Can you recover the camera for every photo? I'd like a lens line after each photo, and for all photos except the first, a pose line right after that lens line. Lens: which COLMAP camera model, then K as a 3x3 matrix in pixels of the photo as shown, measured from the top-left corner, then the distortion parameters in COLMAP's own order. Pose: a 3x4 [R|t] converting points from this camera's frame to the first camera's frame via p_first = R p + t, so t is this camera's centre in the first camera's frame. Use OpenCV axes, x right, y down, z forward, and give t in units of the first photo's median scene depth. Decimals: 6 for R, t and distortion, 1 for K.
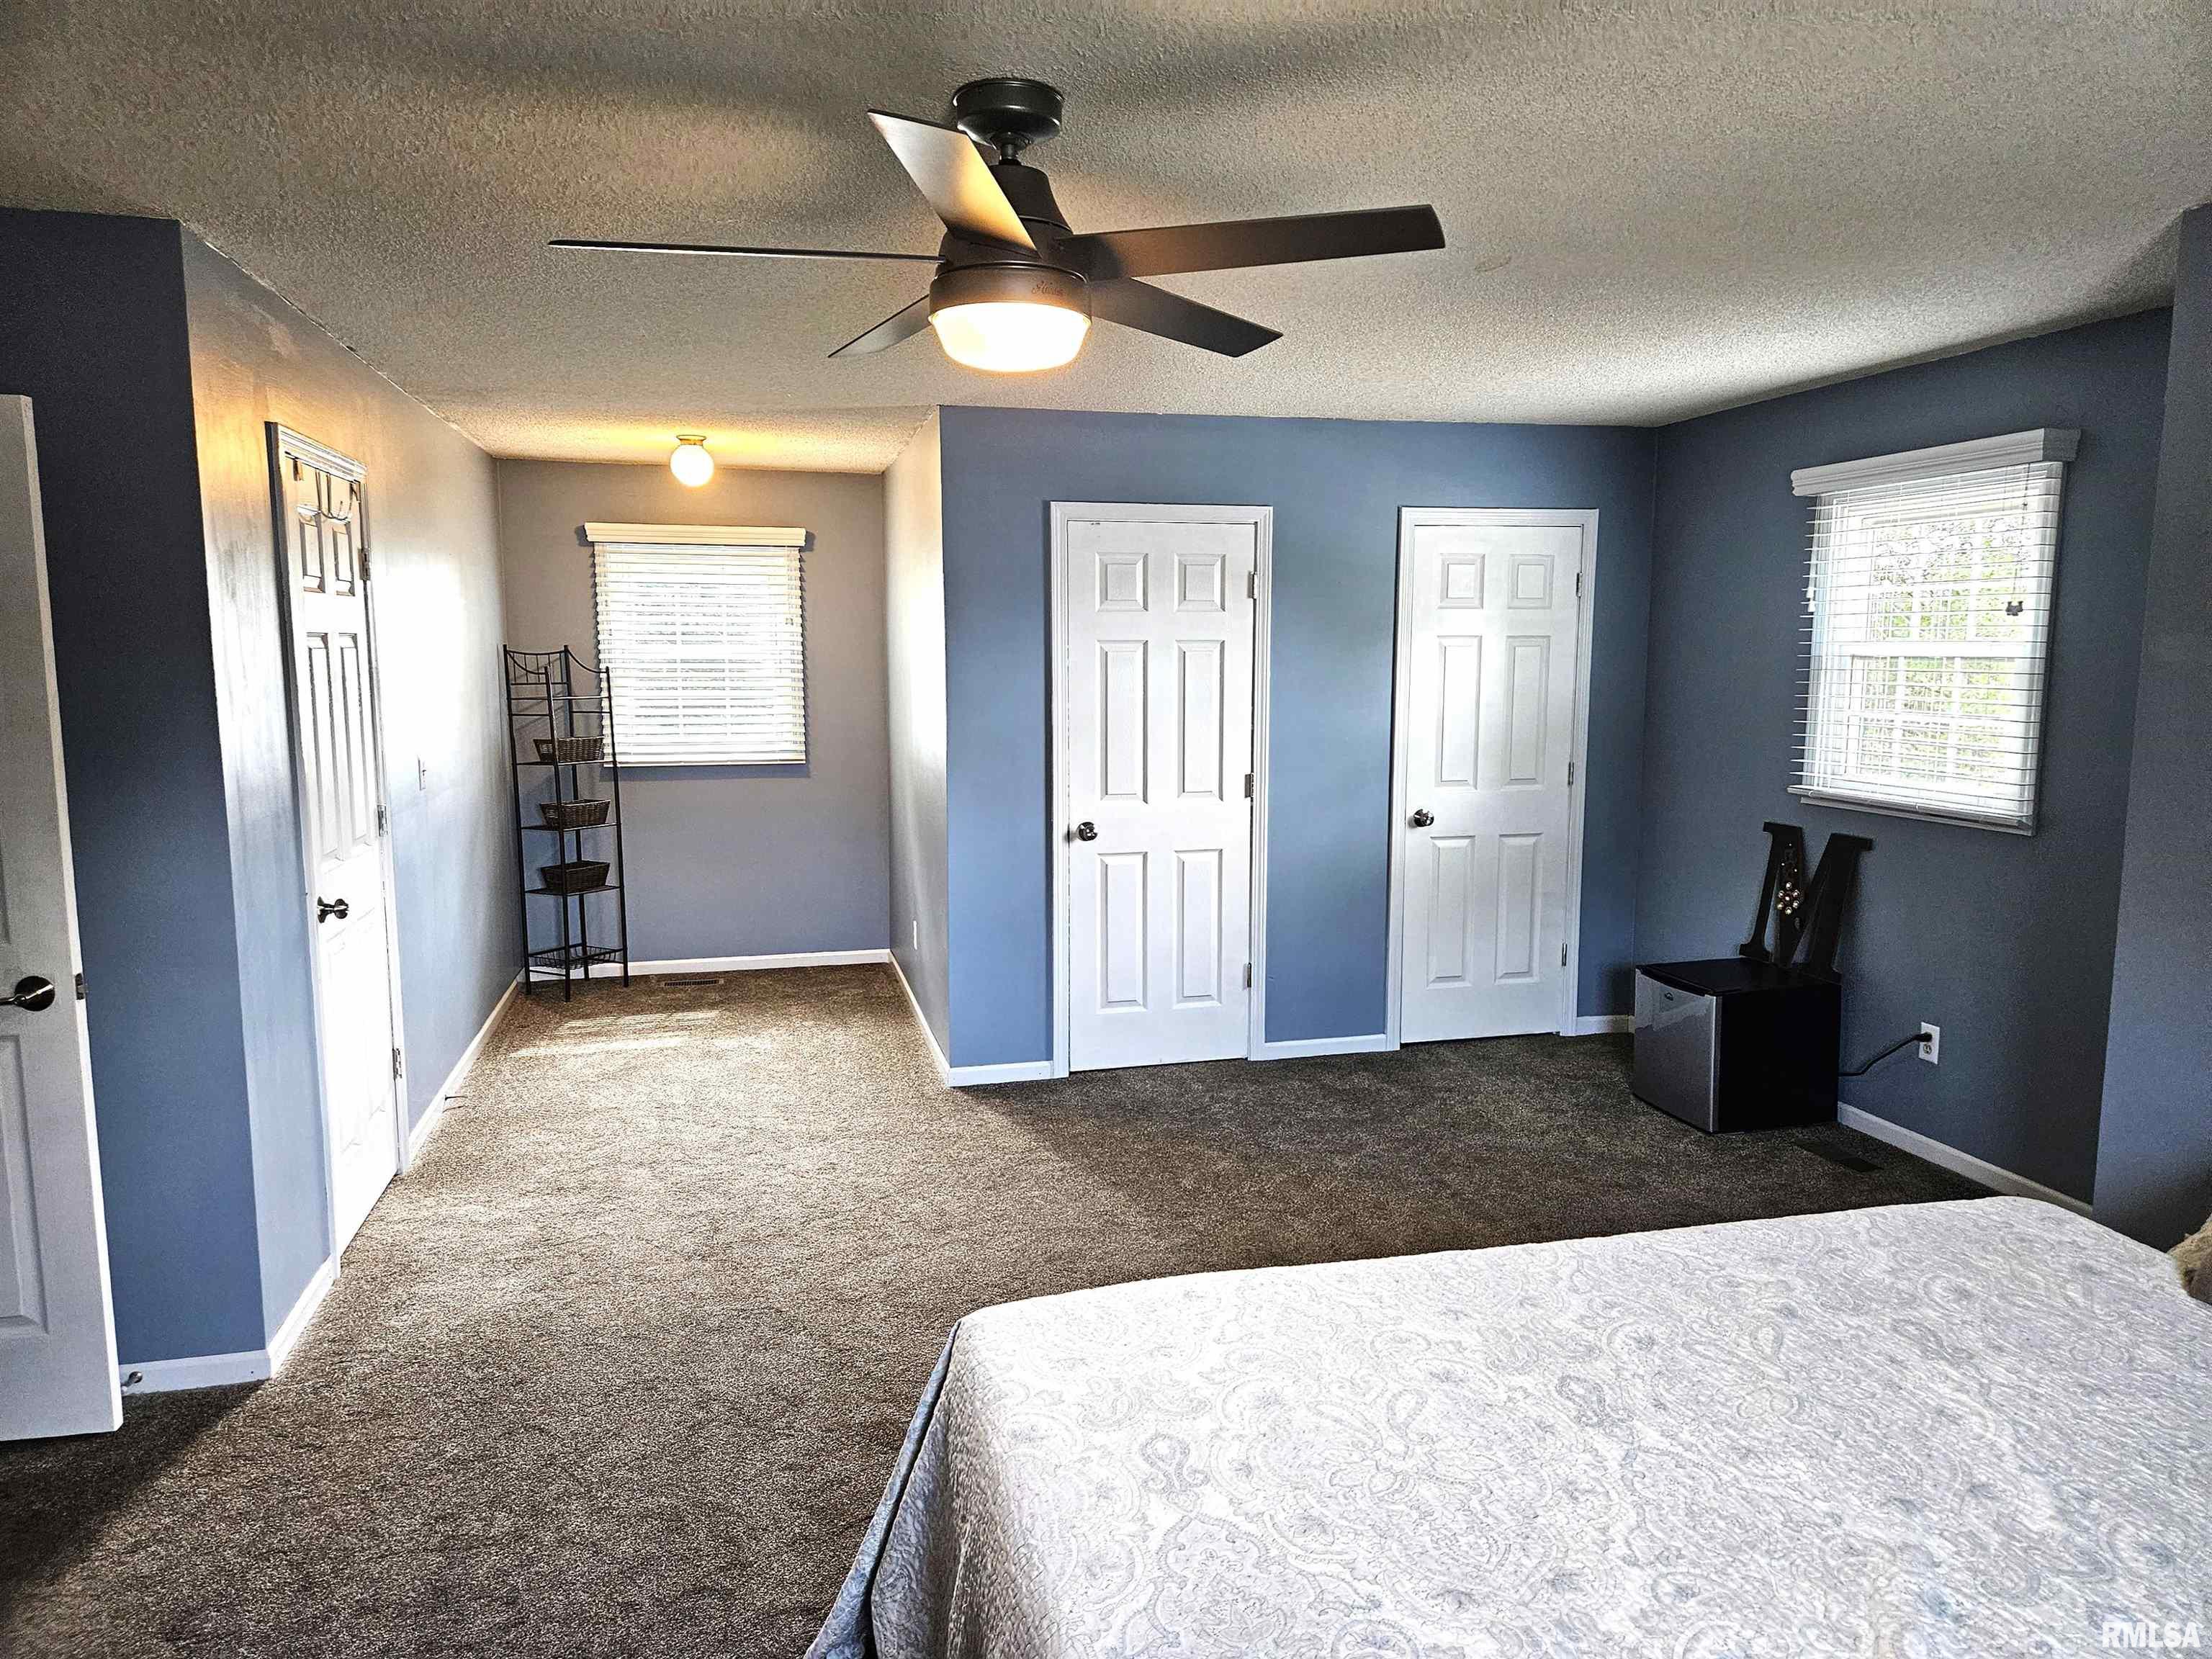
lens RADIAL K [[1473.6, 0, 1099.5], [0, 1473.6, 838.1], [0, 0, 1]] dist [0.090089, -0.076156]
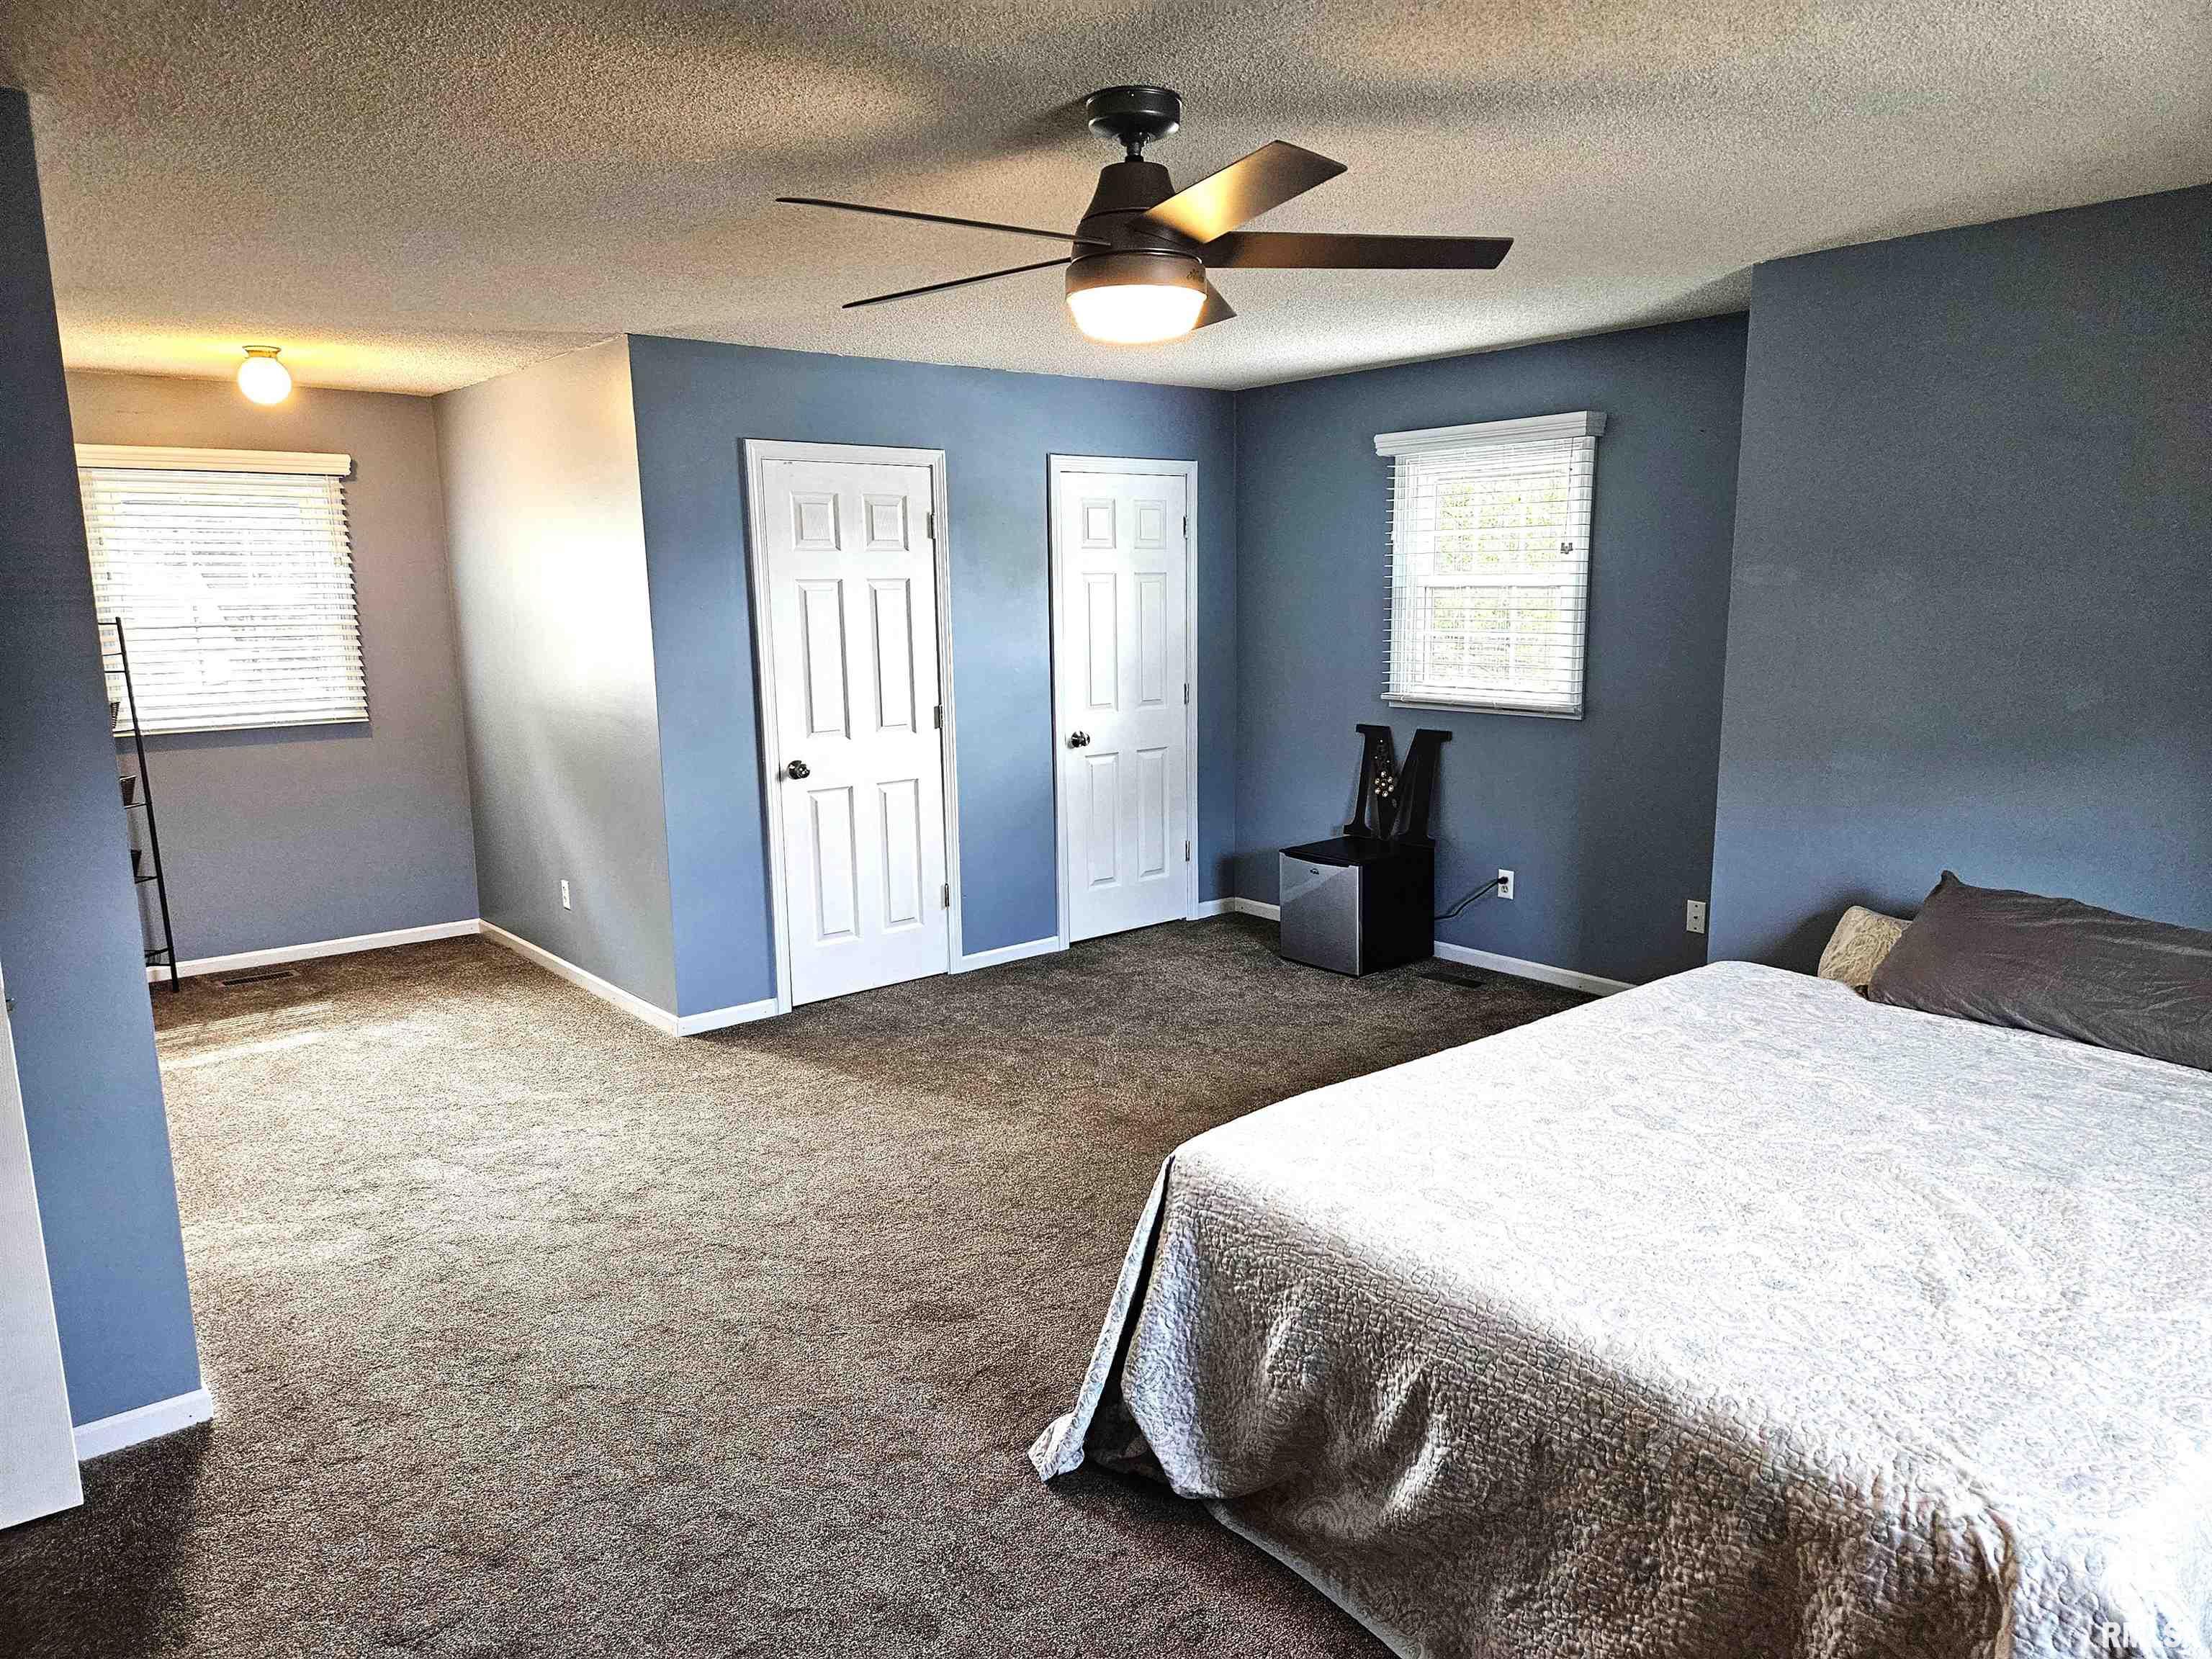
lens RADIAL K [[1483.4, 0, 1101.1], [0, 1483.4, 855.0], [0, 0, 1]] dist [0.082984, -0.076499]
pose [[0.902877, -0.090521, 0.420260, -0.257058], [0.068992, 0.995419, 0.066183, 0.000592], [-0.424326, -0.030761, 0.904987, -0.019975]]
